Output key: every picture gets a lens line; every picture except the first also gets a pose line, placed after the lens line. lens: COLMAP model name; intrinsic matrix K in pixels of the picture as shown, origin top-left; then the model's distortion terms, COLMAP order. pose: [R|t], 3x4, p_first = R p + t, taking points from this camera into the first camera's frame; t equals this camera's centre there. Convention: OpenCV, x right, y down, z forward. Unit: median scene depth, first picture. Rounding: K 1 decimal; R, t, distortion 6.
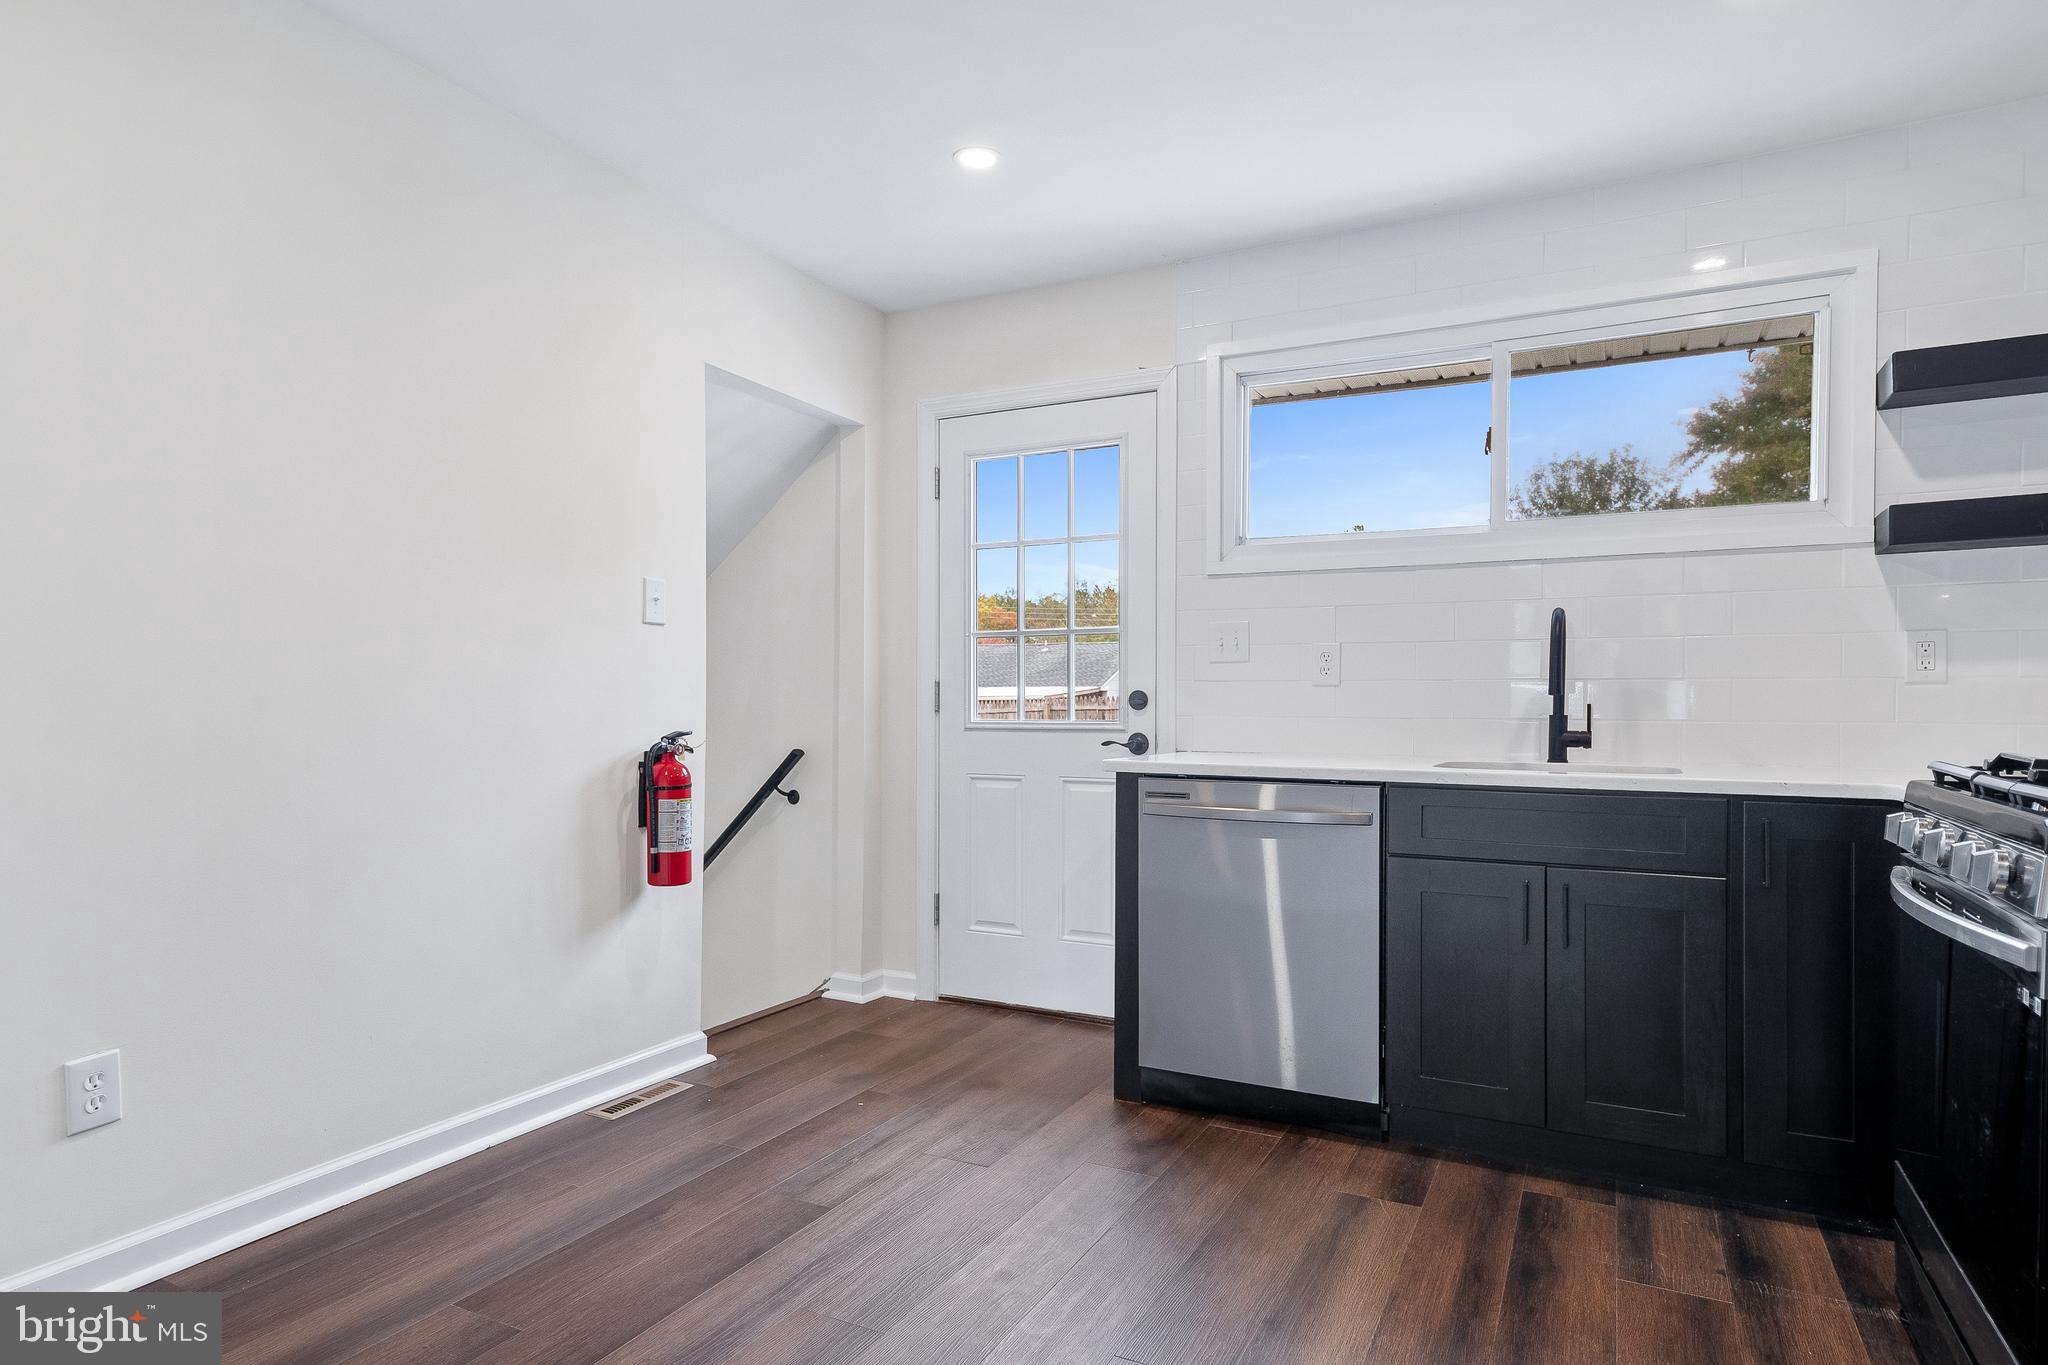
lens RADIAL K [[1134.4, 0, 1027.8], [0, 1134.4, 698.5], [0, 0, 1]] dist [0.006684, 0.005323]
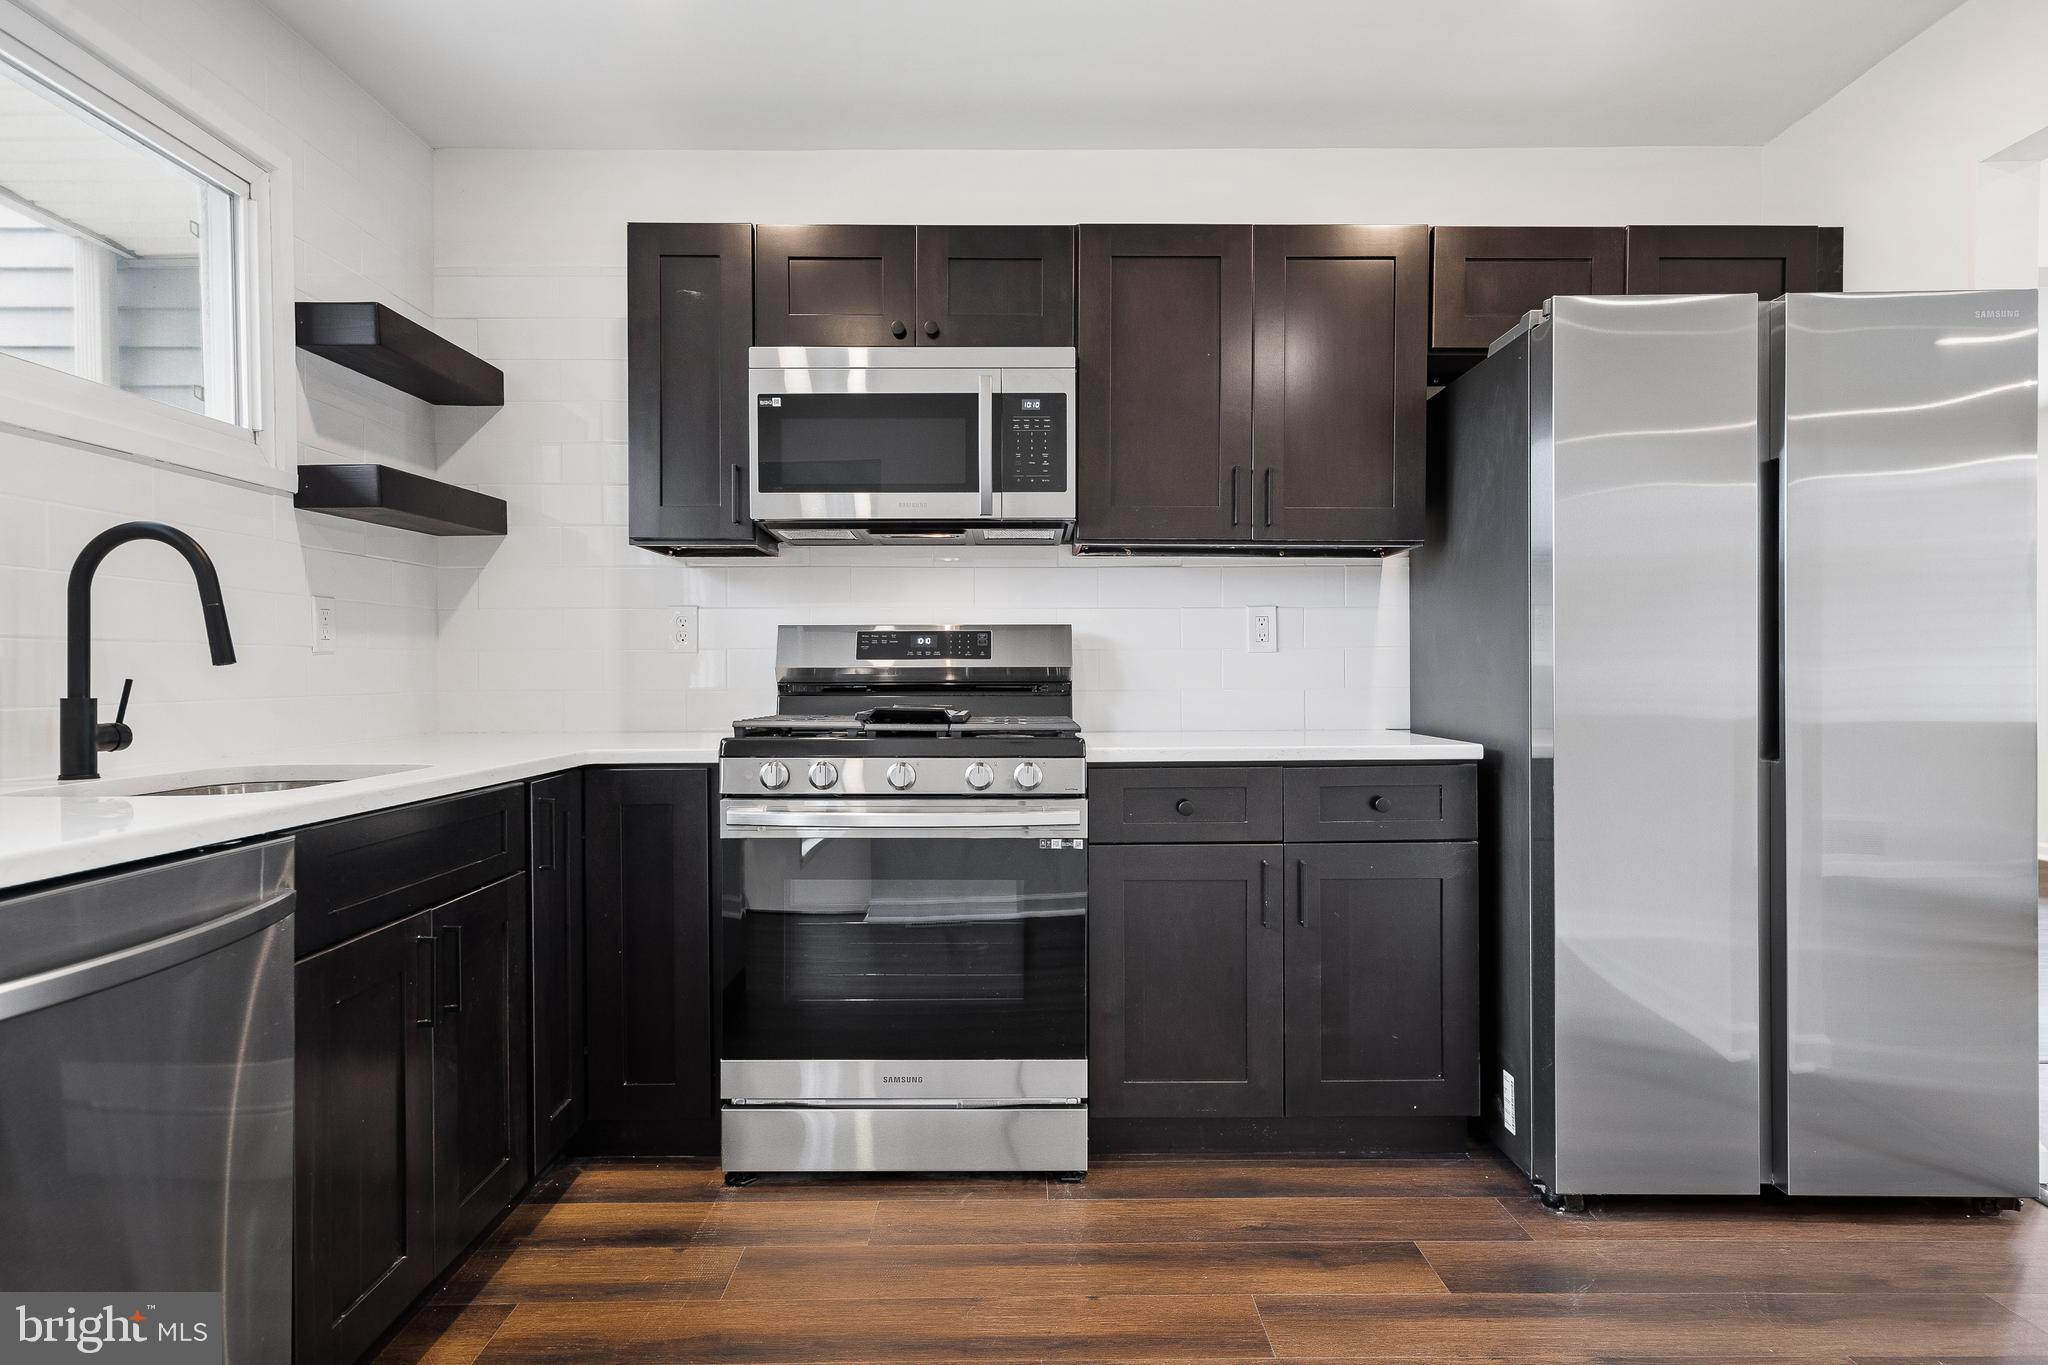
lens RADIAL K [[1134.4, 0, 1029.7], [0, 1134.4, 680.6], [0, 0, 1]] dist [0.006684, 0.005323]
pose [[-0.470473, -0.013299, 0.882314, -0.348036], [-0.008414, 0.999909, 0.010585, -0.006281], [-0.882374, -0.002444, -0.470542, 1.027903]]
